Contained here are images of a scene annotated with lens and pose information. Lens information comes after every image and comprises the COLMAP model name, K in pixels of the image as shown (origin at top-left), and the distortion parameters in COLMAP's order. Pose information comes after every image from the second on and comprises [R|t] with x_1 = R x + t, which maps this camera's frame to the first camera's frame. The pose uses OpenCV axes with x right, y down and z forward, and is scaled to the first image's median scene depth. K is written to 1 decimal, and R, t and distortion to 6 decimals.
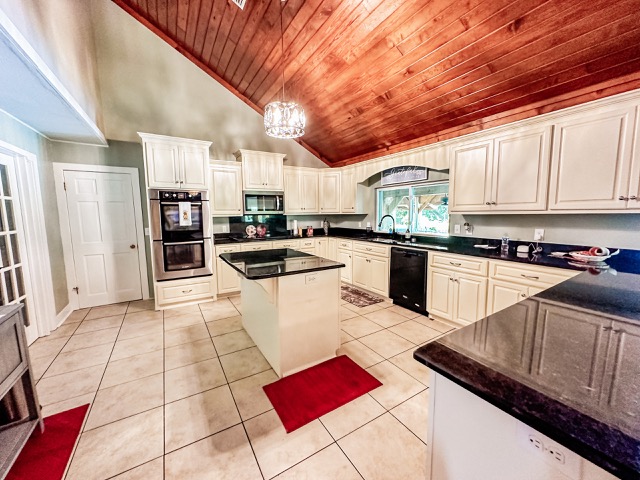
lens RADIAL K [[254.2, 0, 320.7], [0, 254.2, 240.3], [0, 0, 1]] dist [-0.003055, -0.000472]
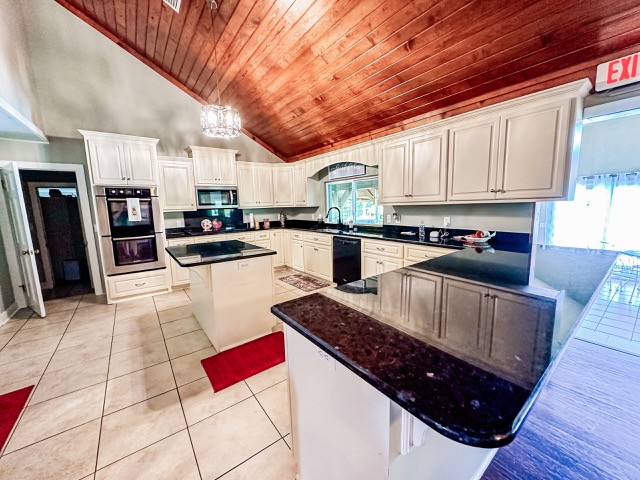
lens RADIAL K [[254.2, 0, 321.6], [0, 254.2, 240.4], [0, 0, 1]] dist [-0.003055, -0.000472]
pose [[0.995434, -0.030173, 0.090562, 0.150402], [0.027432, 0.999131, 0.031365, 0.010292], [-0.091430, -0.028738, 0.995397, -0.114485]]
